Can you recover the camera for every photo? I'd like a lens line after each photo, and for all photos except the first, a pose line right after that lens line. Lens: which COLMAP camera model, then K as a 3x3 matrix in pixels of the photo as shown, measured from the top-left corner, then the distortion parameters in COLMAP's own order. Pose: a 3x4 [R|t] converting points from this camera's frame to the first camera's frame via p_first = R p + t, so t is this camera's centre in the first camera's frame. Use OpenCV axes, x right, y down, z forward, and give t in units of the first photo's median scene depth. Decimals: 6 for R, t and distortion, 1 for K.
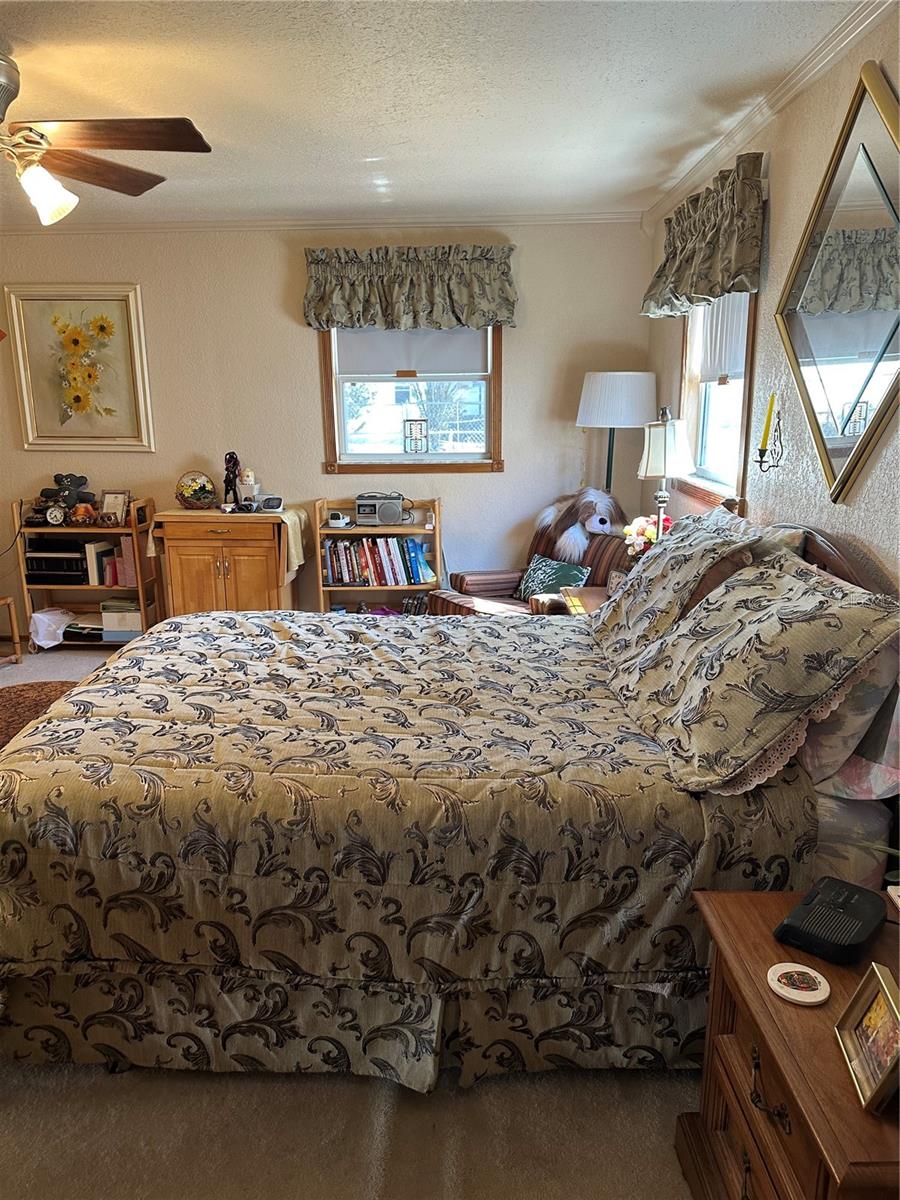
lens RADIAL K [[837.5, 0, 448.1], [0, 837.5, 611.7], [0, 0, 1]] dist [0.085789, -0.123469]
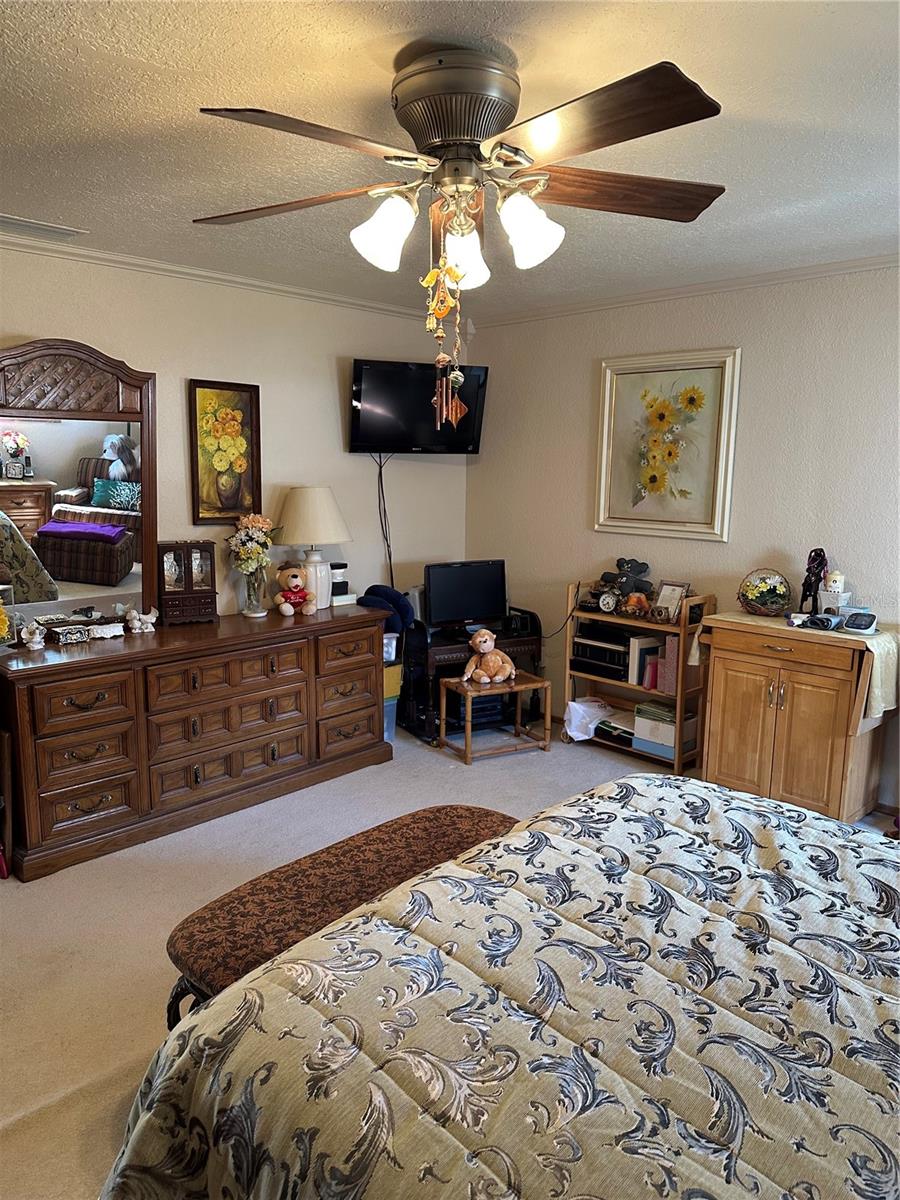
lens RADIAL K [[837.5, 0, 448.1], [0, 837.5, 611.7], [0, 0, 1]] dist [0.085789, -0.123469]
pose [[0.737109, 0.131073, -0.662940, 0.016281], [-0.183817, 0.982909, -0.010047, -0.063217], [0.650293, 0.129266, 0.748605, 0.207134]]
